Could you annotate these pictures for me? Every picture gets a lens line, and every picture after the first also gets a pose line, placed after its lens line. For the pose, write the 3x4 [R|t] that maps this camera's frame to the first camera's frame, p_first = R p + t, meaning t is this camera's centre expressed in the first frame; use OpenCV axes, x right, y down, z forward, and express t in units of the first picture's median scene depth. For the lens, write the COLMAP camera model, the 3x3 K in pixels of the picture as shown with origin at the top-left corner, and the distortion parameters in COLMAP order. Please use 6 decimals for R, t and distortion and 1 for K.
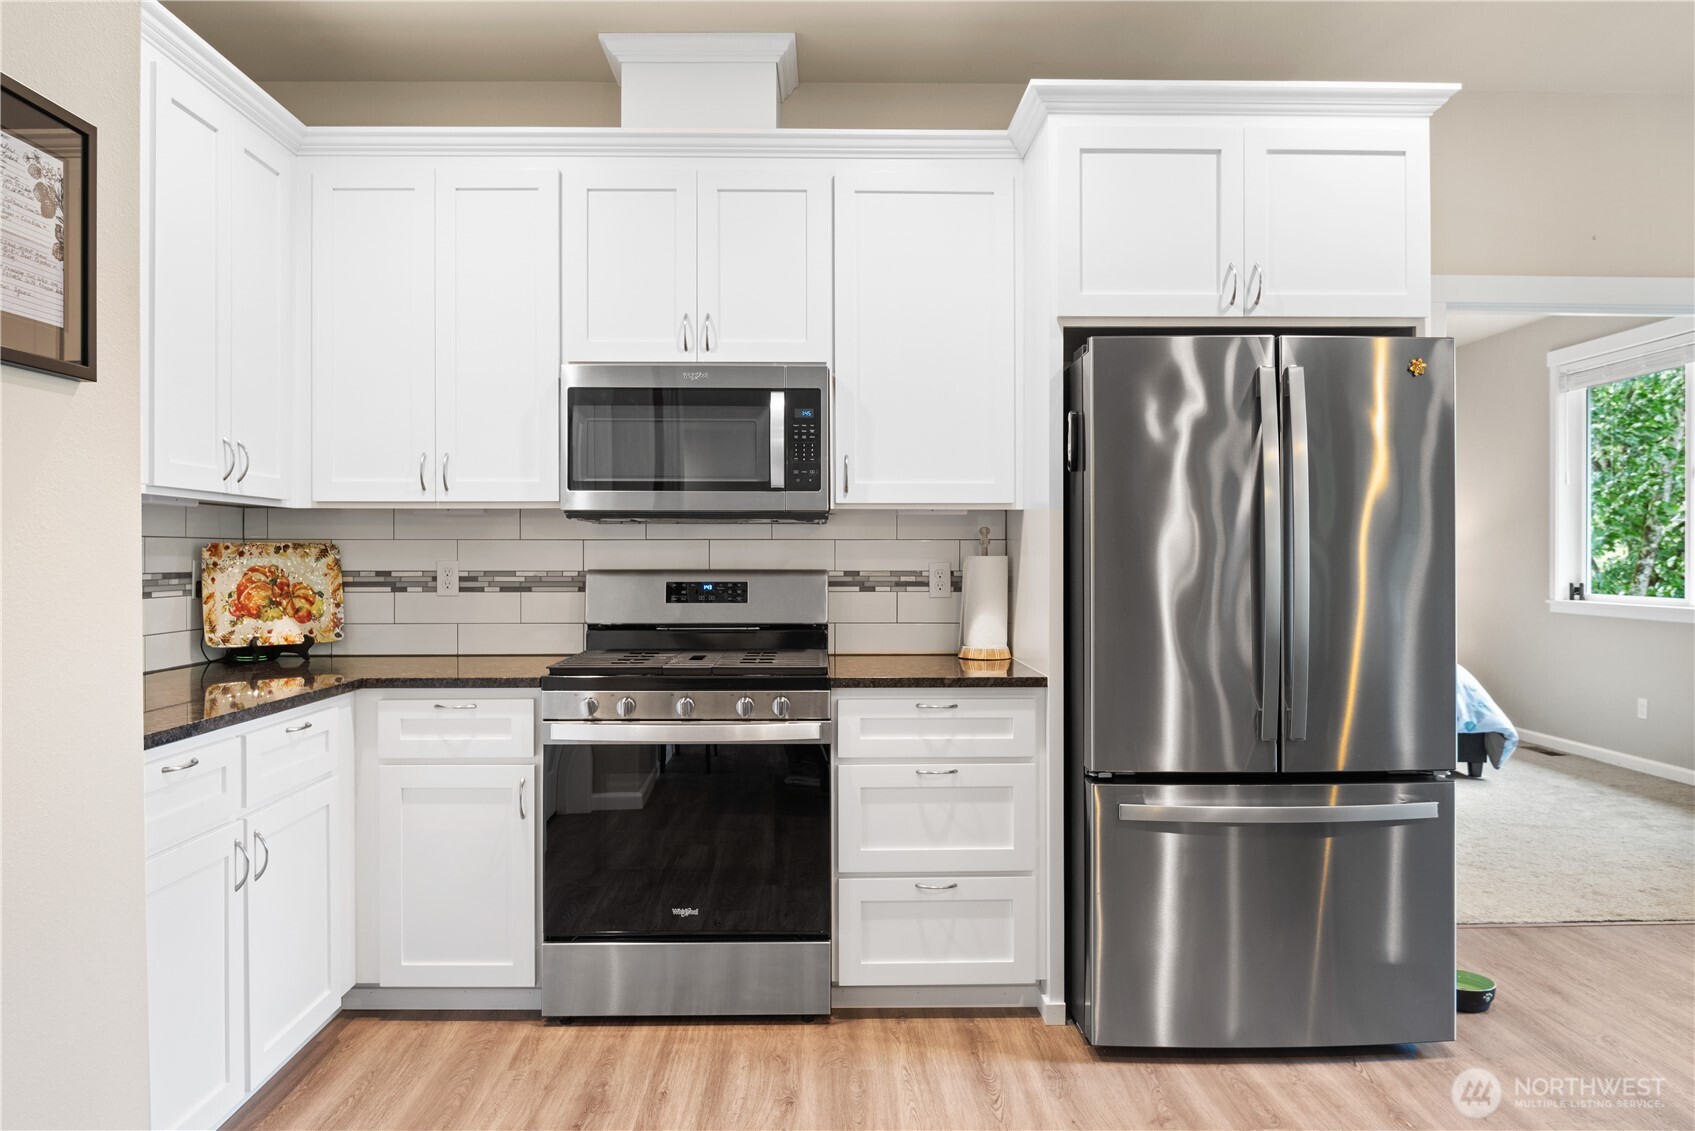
lens RADIAL K [[1121.9, 0, 841.8], [0, 1121.9, 568.5], [0, 0, 1]] dist [-0.007270, -0.002166]
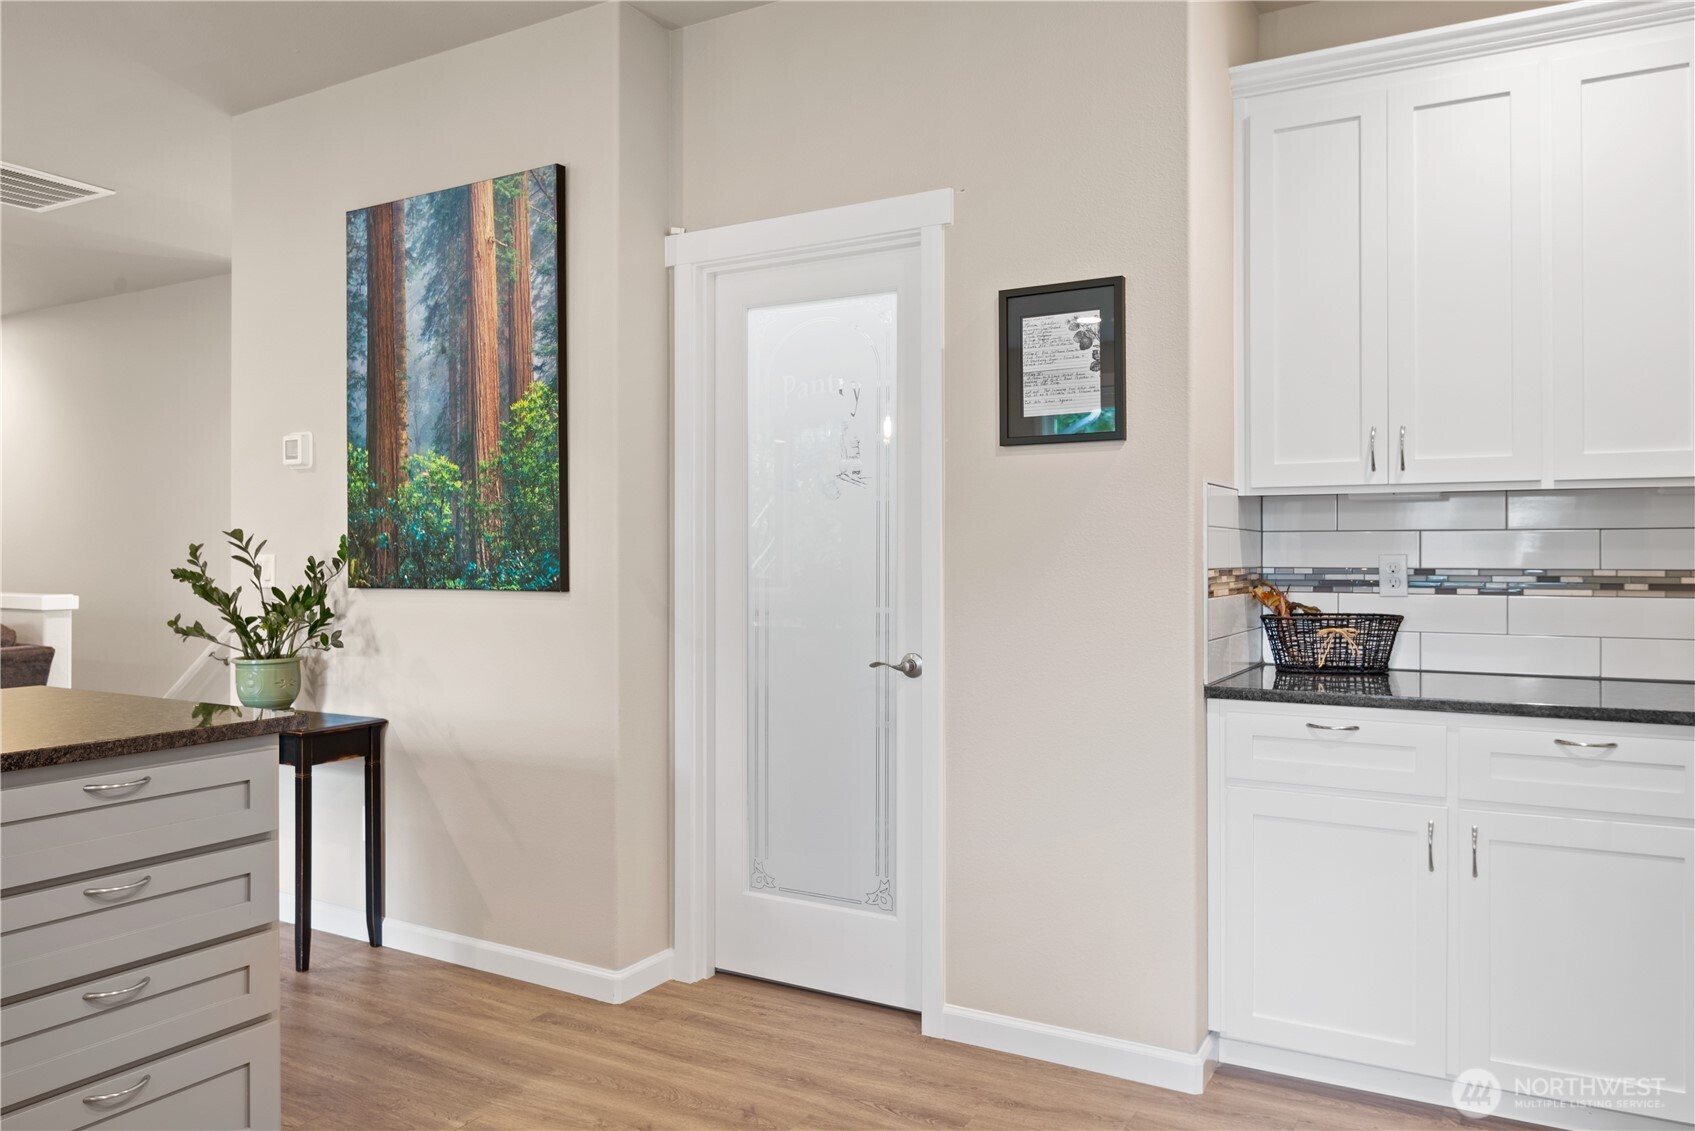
lens RADIAL K [[1175.6, 0, 847.5], [0, 1175.6, 552.9], [0, 0, 1]] dist [-0.004619, -0.005353]
pose [[-0.500774, -0.000753, -0.865578, 0.482115], [-0.008433, 0.999956, 0.004009, -0.005664], [0.865537, 0.009307, -0.500758, 0.759266]]
